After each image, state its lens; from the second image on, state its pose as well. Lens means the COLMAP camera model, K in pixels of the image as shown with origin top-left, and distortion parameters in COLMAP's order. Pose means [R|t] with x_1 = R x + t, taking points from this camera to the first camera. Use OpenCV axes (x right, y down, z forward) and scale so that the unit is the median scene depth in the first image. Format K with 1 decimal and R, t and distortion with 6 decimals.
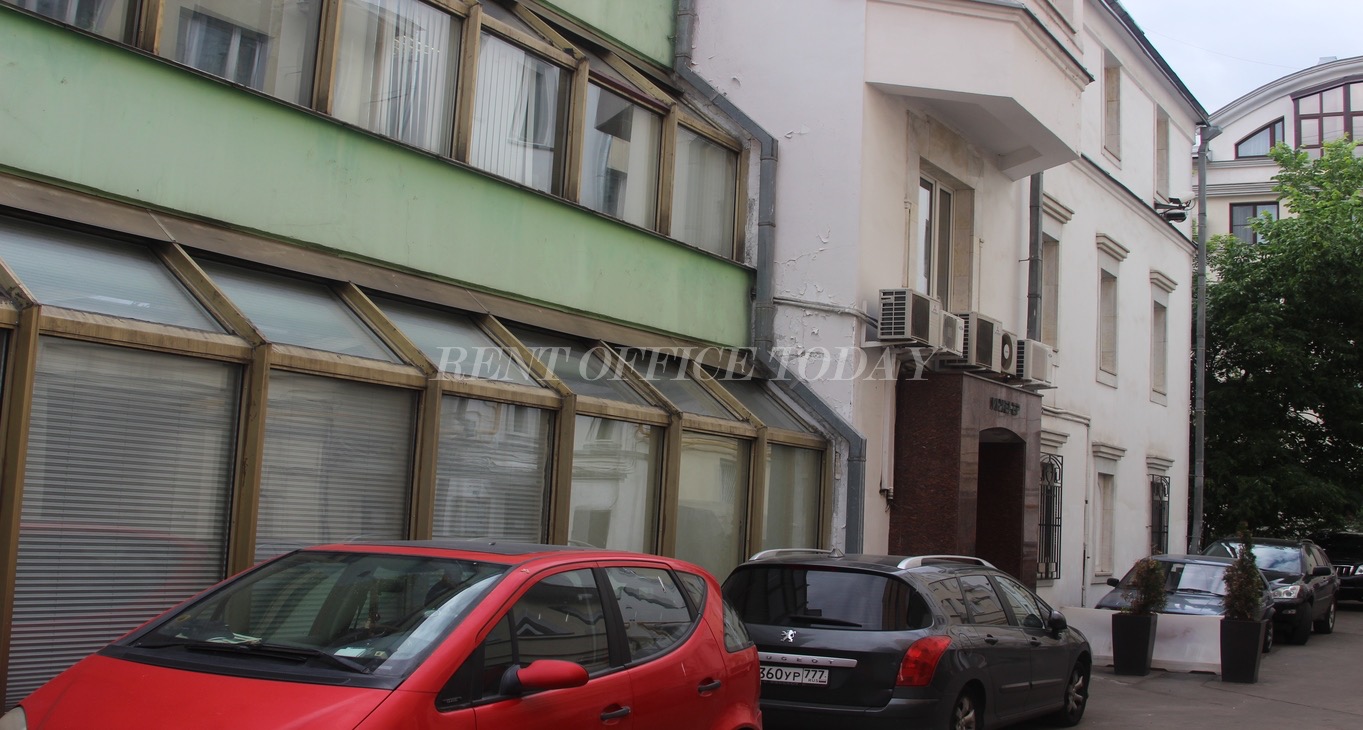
lens RADIAL K [[1696.8, 0, 631.0], [0, 1696.8, 381.0], [0, 0, 1]] dist [-0.089068, 0.000000]
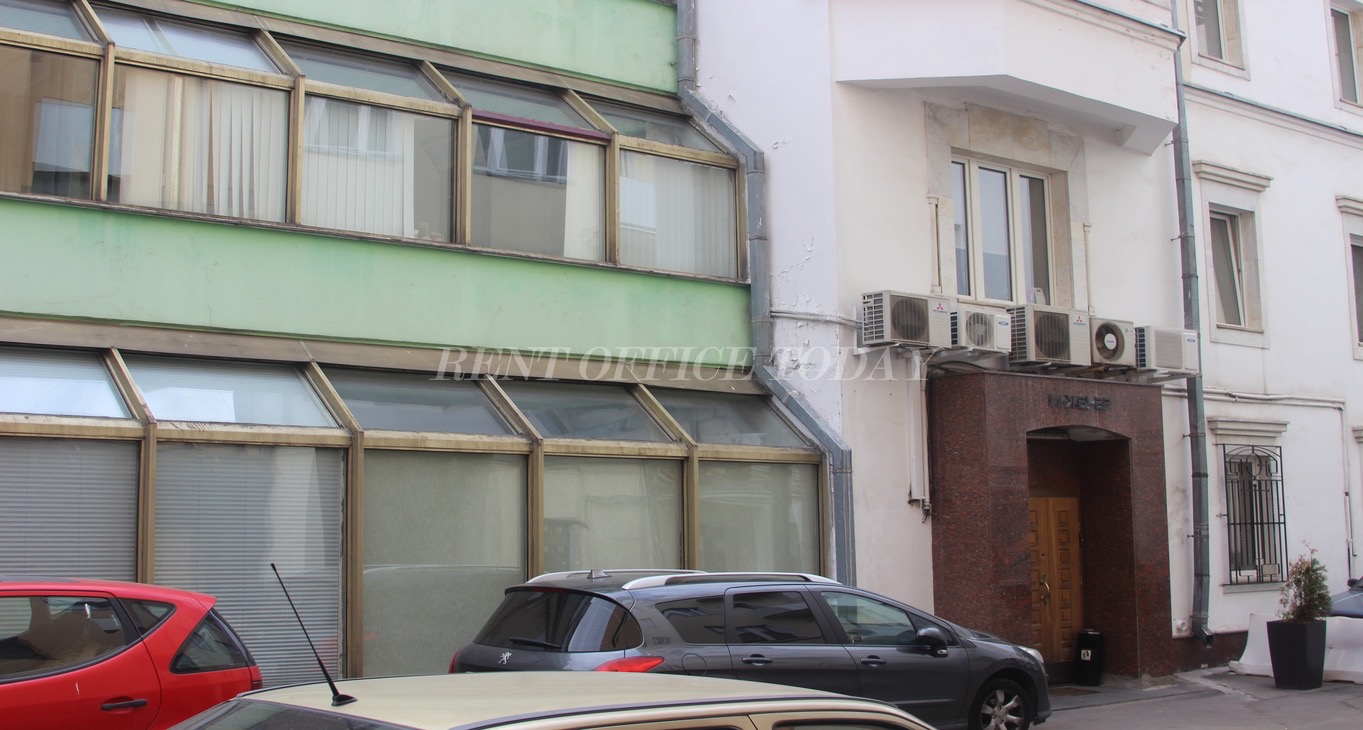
lens RADIAL K [[1696.8, 0, 672.9], [0, 1696.8, 368.8], [0, 0, 1]] dist [-0.089068, 0.000000]
pose [[0.938202, -0.083498, -0.335864, 0.358360], [0.075747, 0.996472, -0.036138, 0.015071], [0.337696, 0.008464, 0.941217, 0.055075]]
